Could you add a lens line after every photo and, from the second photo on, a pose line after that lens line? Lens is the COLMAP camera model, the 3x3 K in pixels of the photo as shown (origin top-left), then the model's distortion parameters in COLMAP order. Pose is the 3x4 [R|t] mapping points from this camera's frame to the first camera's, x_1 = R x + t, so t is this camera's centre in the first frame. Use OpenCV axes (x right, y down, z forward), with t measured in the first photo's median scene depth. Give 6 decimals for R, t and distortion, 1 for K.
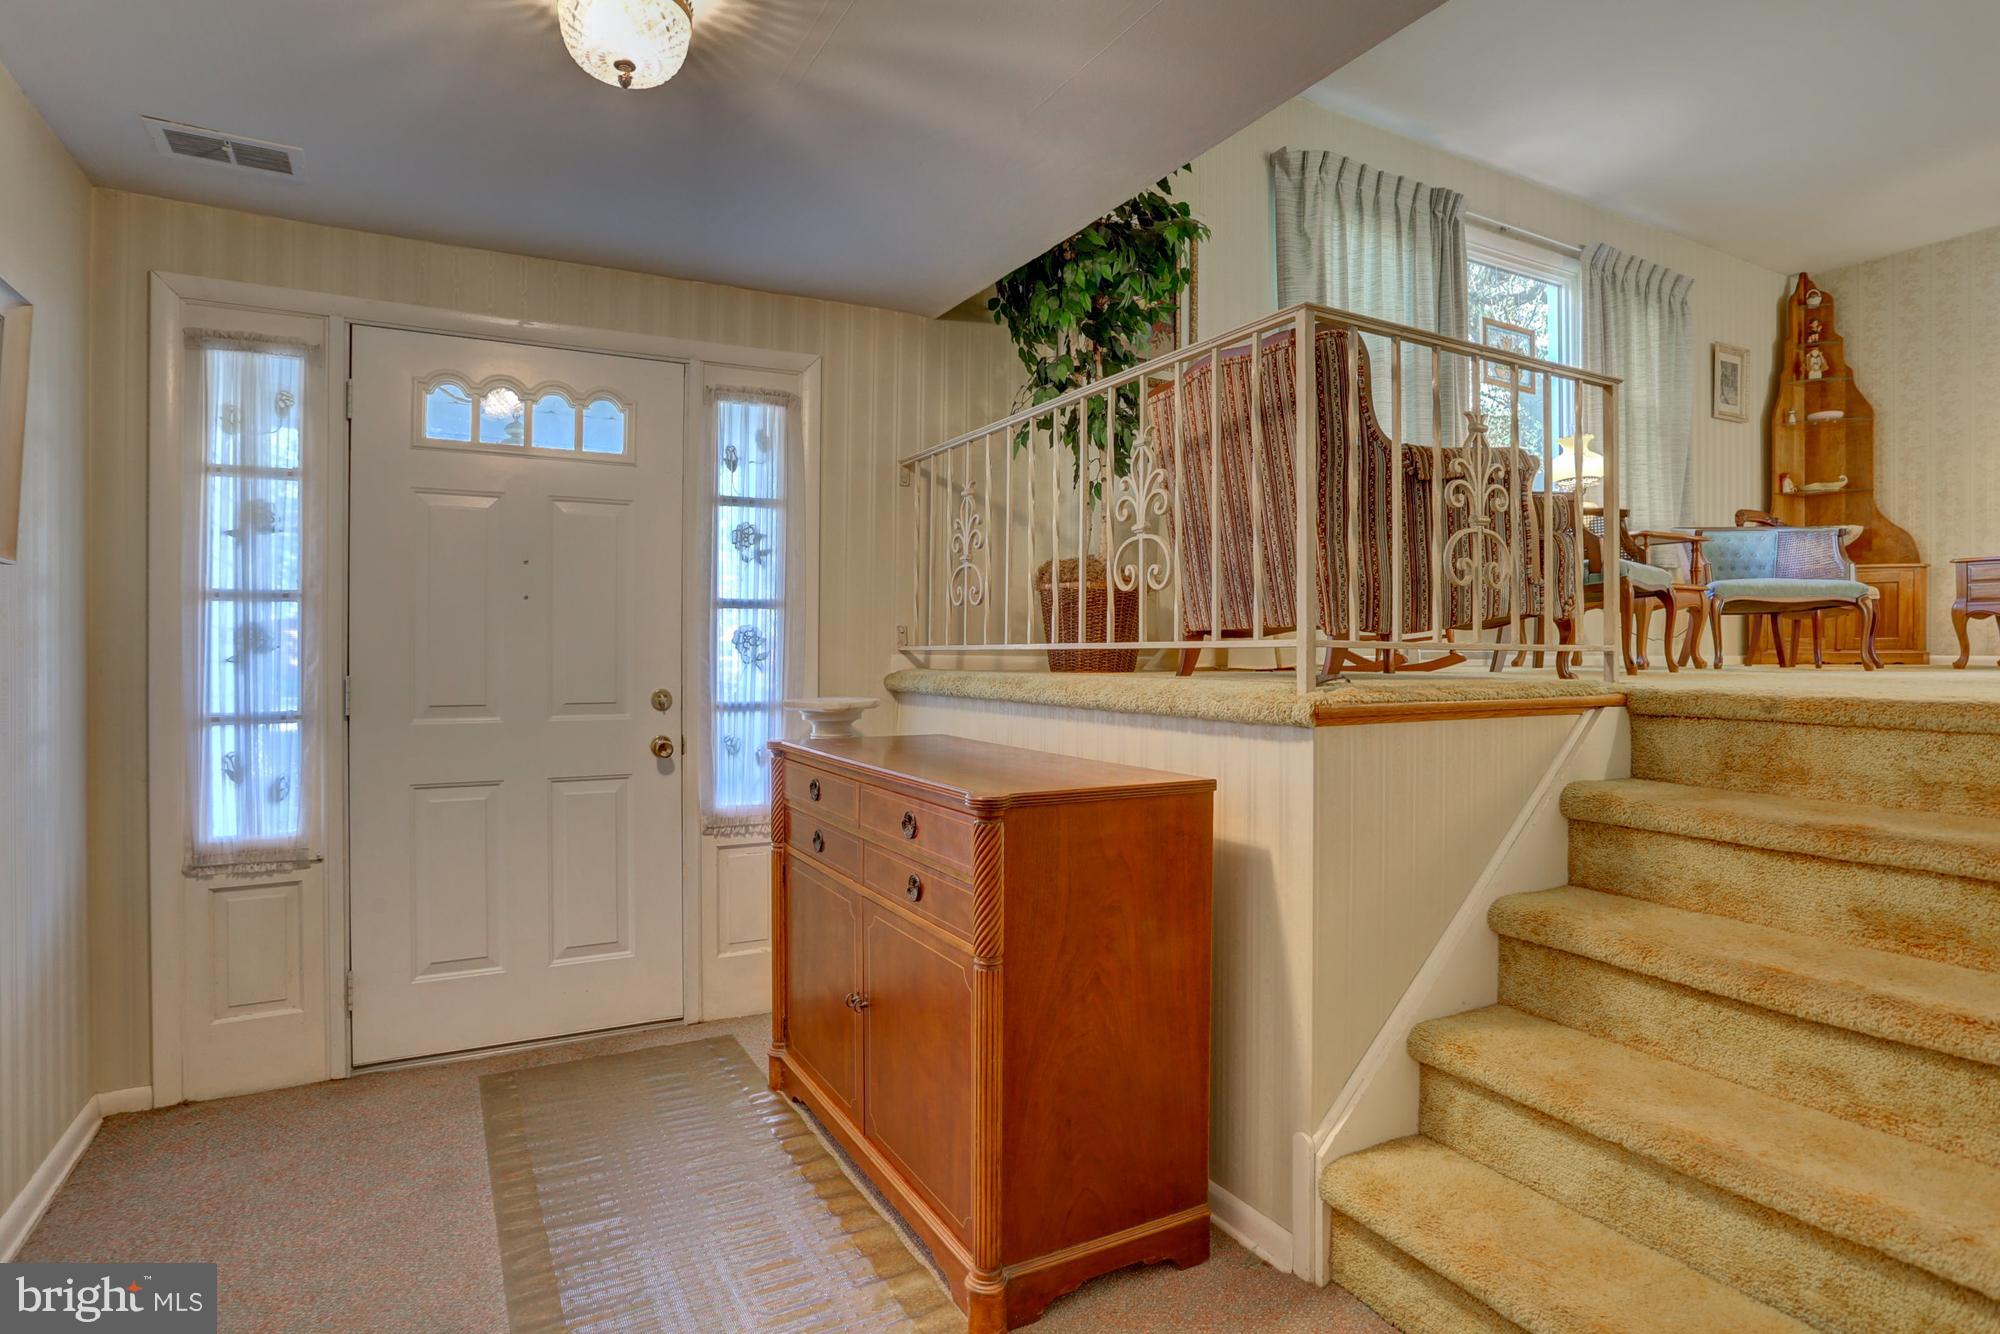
lens RADIAL K [[1066.7, 0, 1001.9], [0, 1066.7, 668.1], [0, 0, 1]] dist [-0.012366, 0.001572]
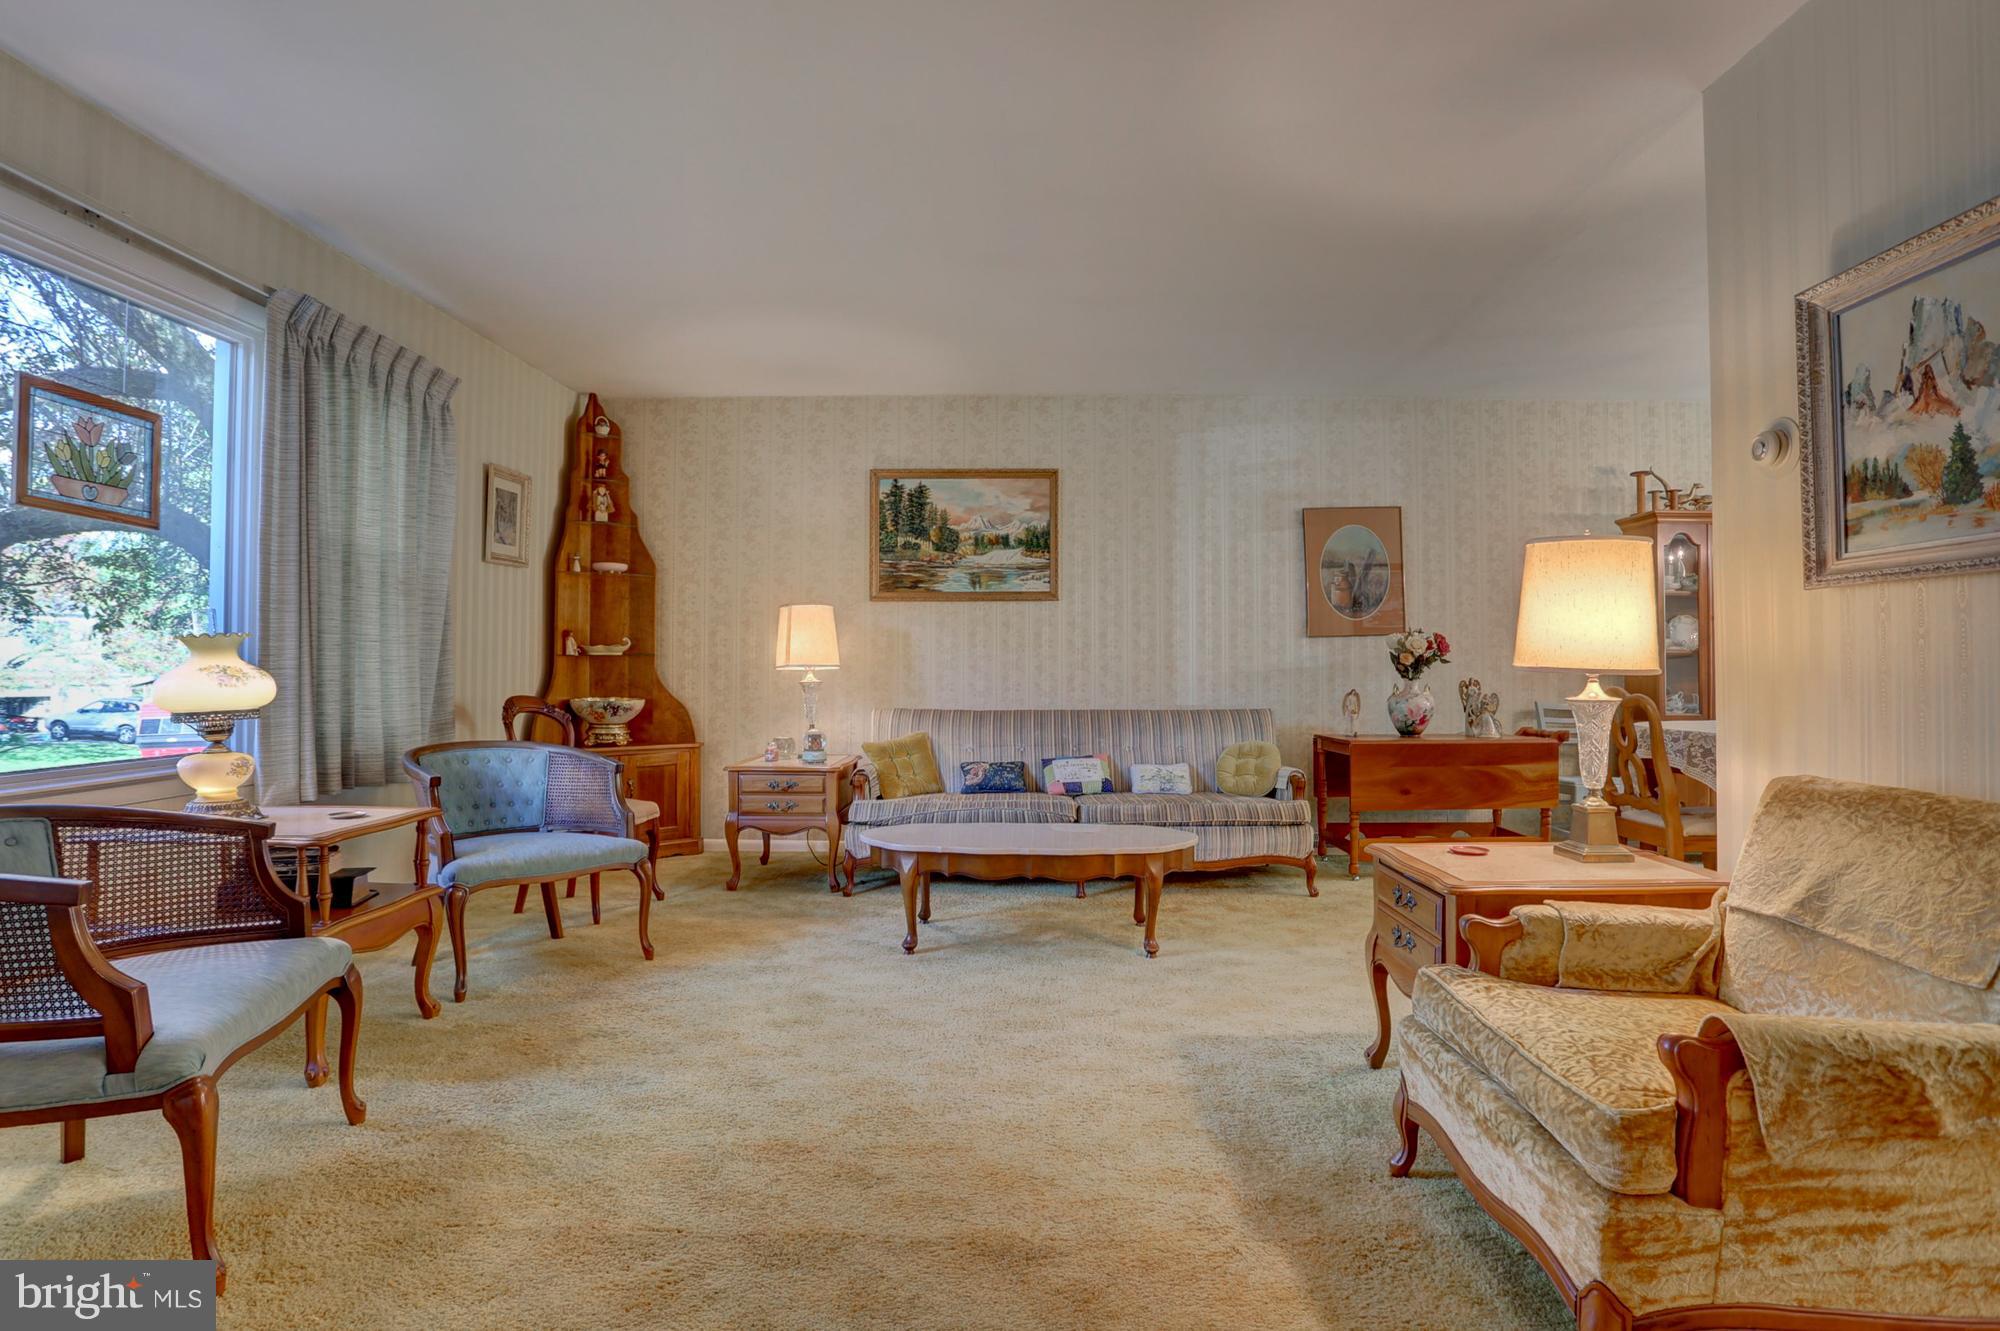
lens RADIAL K [[988.1, 0, 1009.3], [0, 988.1, 649.5], [0, 0, 1]] dist [-0.054081, 0.021446]
pose [[0.509796, 0.012581, 0.860203, 0.261730], [-0.005249, 0.999920, -0.011514, -0.167863], [-0.860279, 0.001355, 0.509821, 0.317824]]
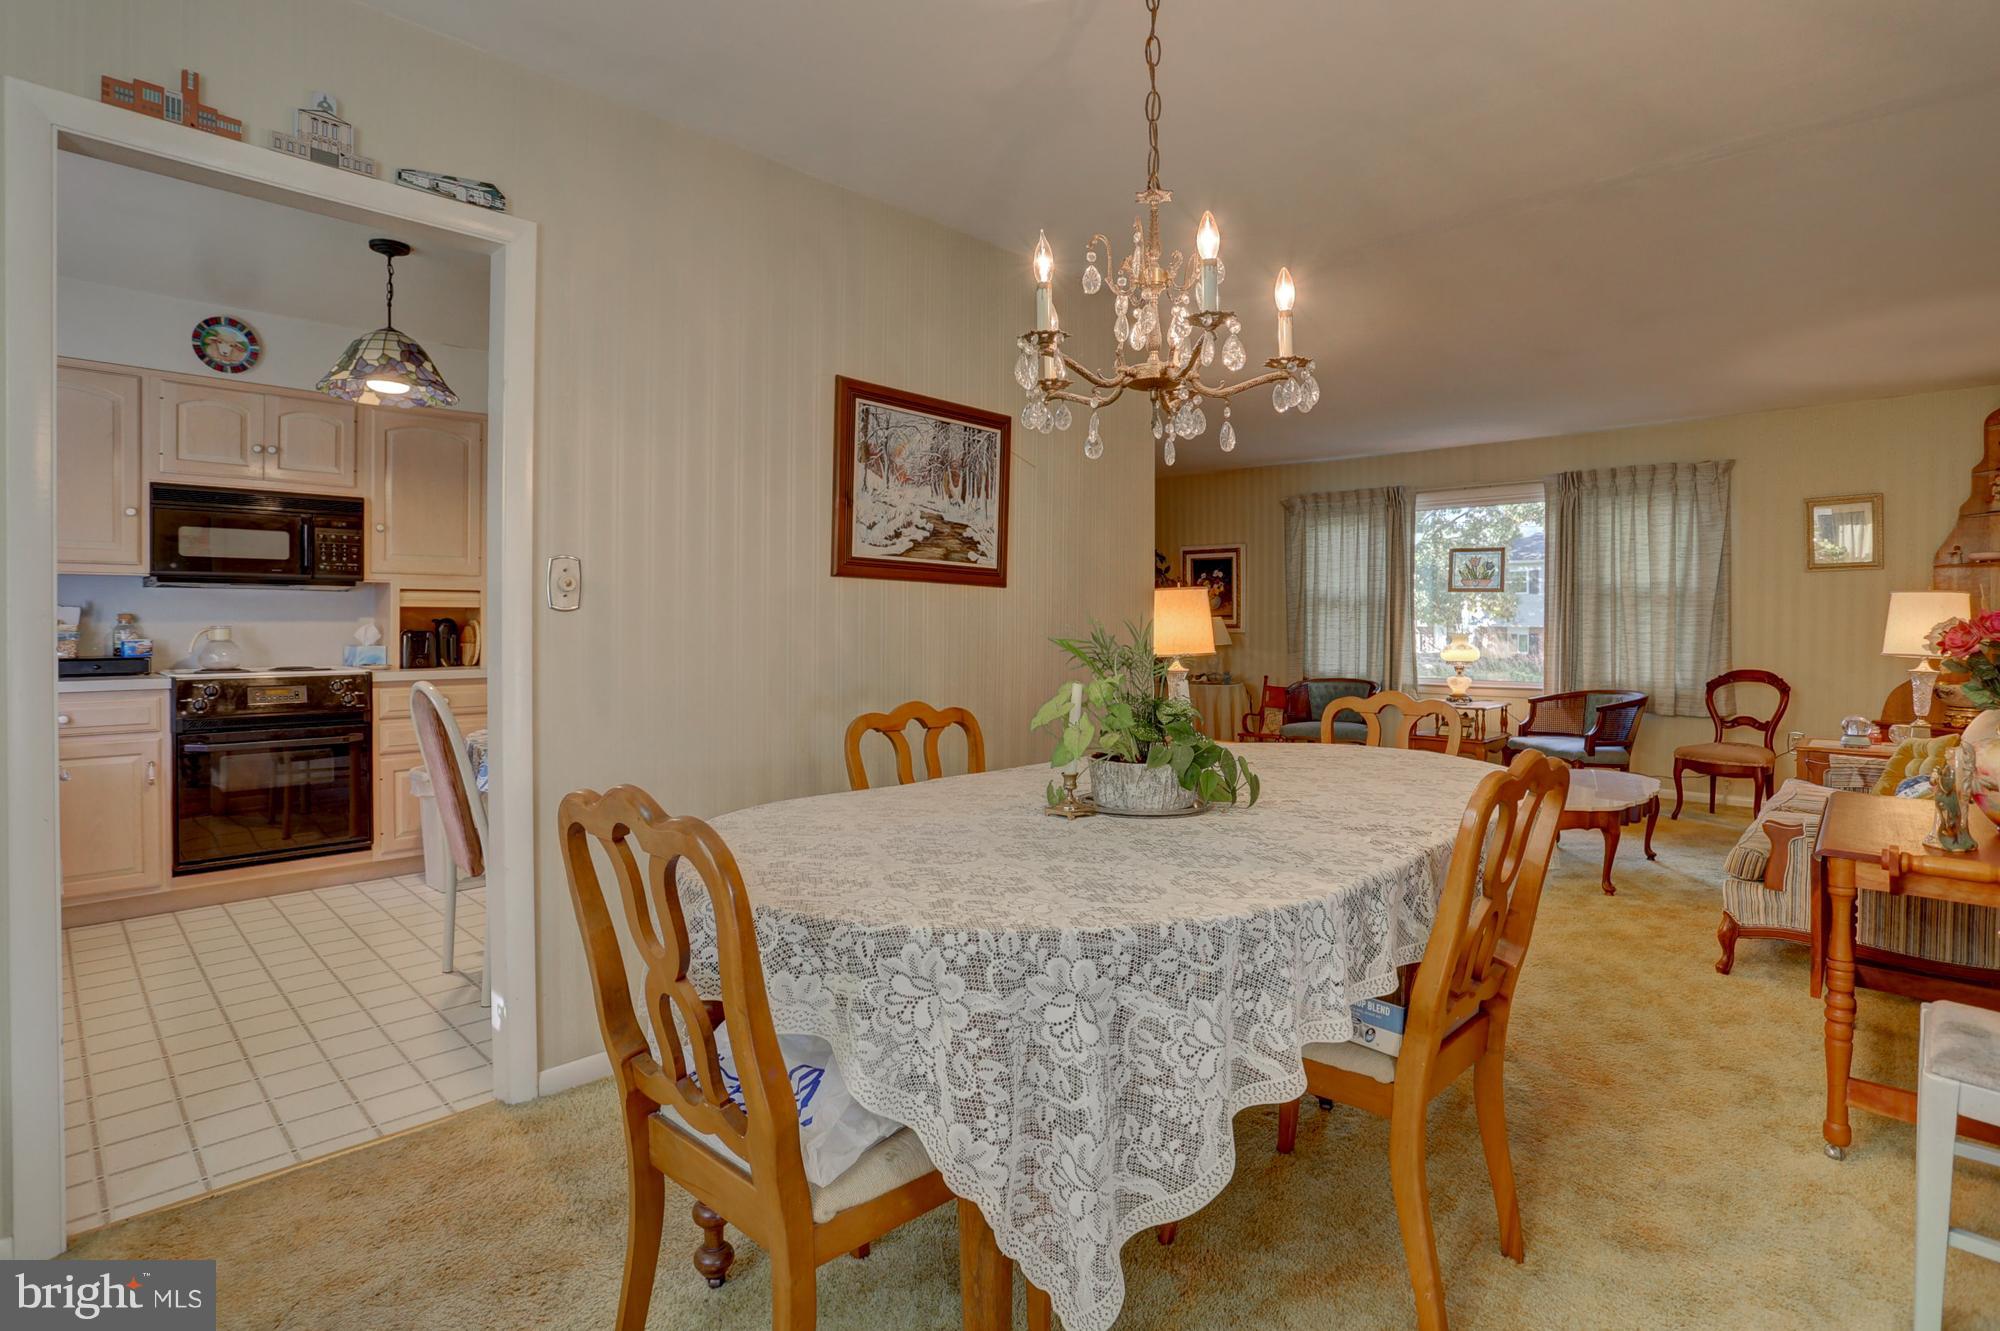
lens RADIAL K [[988.1, 0, 982.6], [0, 988.1, 632.9], [0, 0, 1]] dist [-0.054081, 0.021446]
pose [[0.291567, 0.006515, -0.956528, 1.342370], [0.000366, 0.999976, 0.006922, -0.185526], [0.956550, -0.002368, 0.291558, -0.039631]]
